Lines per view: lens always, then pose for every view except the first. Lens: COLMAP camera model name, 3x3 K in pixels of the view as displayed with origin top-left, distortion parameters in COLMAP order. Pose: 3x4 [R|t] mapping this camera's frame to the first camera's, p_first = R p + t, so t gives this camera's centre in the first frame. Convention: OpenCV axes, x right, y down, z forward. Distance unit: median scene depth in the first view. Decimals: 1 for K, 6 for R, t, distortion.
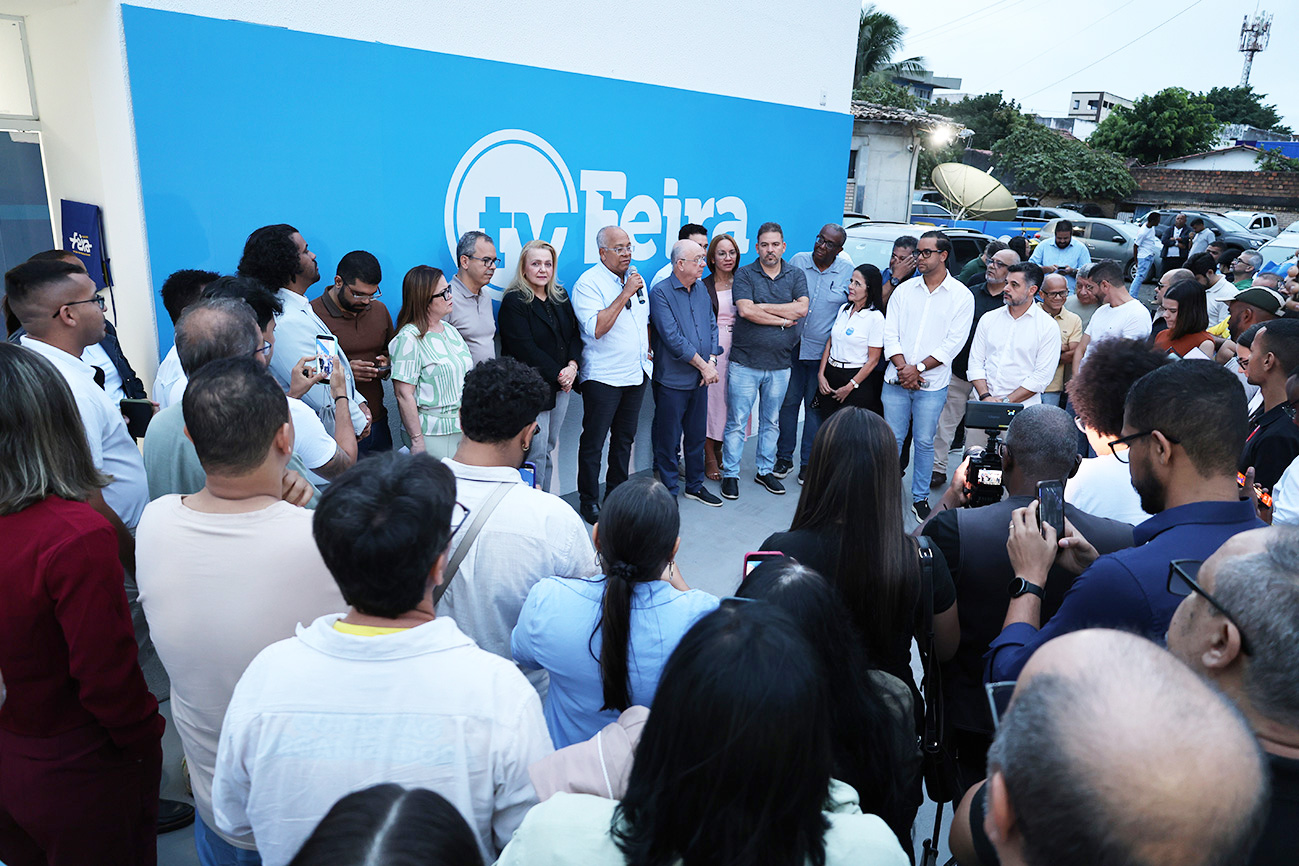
lens RADIAL K [[883.9, 0, 662.3], [0, 883.9, 432.5], [0, 0, 1]] dist [-0.009879, -0.007493]
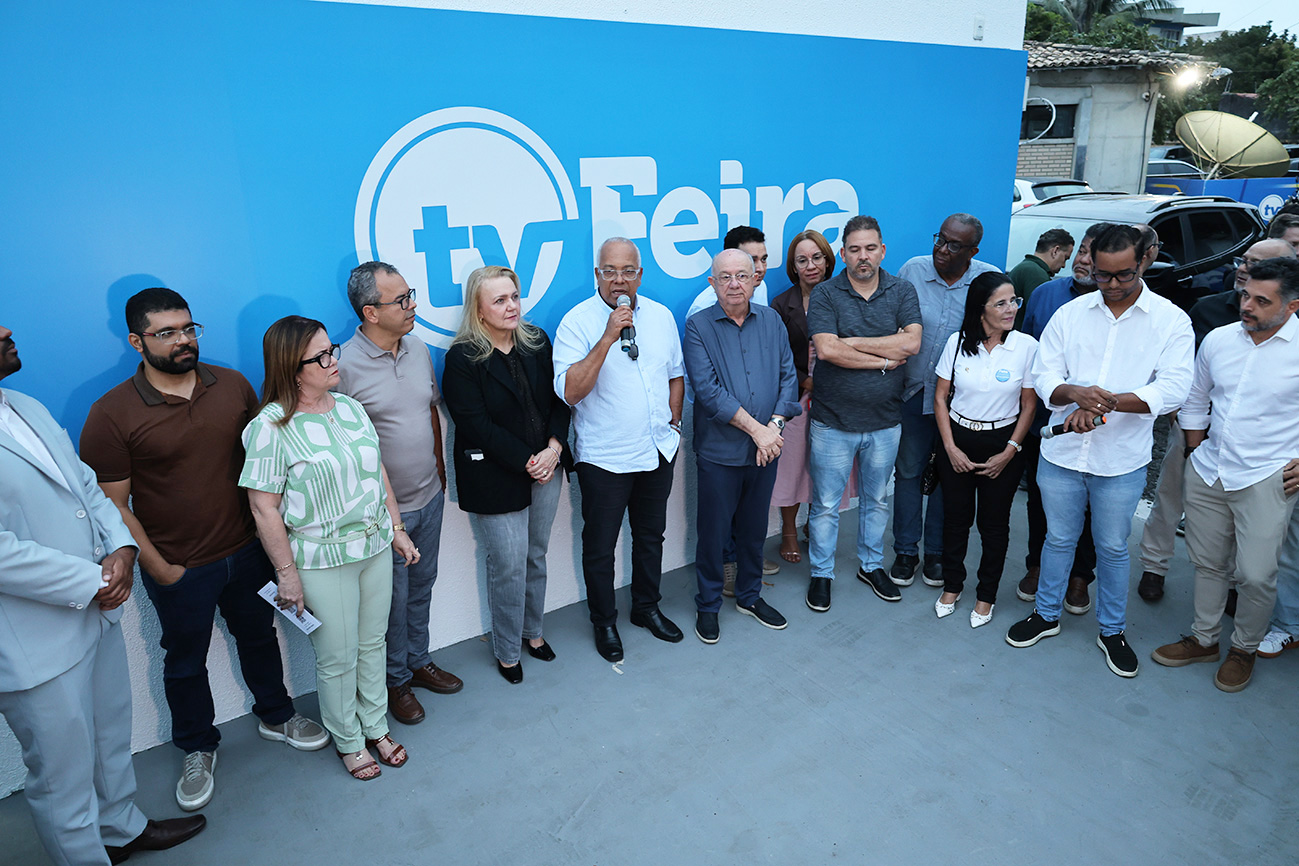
lens RADIAL K [[883.9, 0, 677.9], [0, 883.9, 426.2], [0, 0, 1]] dist [-0.009879, -0.007493]
pose [[0.974144, 0.000536, -0.225928, 0.135341], [0.002926, 0.999883, 0.014988, -0.087641], [0.225910, -0.015262, 0.974029, 0.305951]]
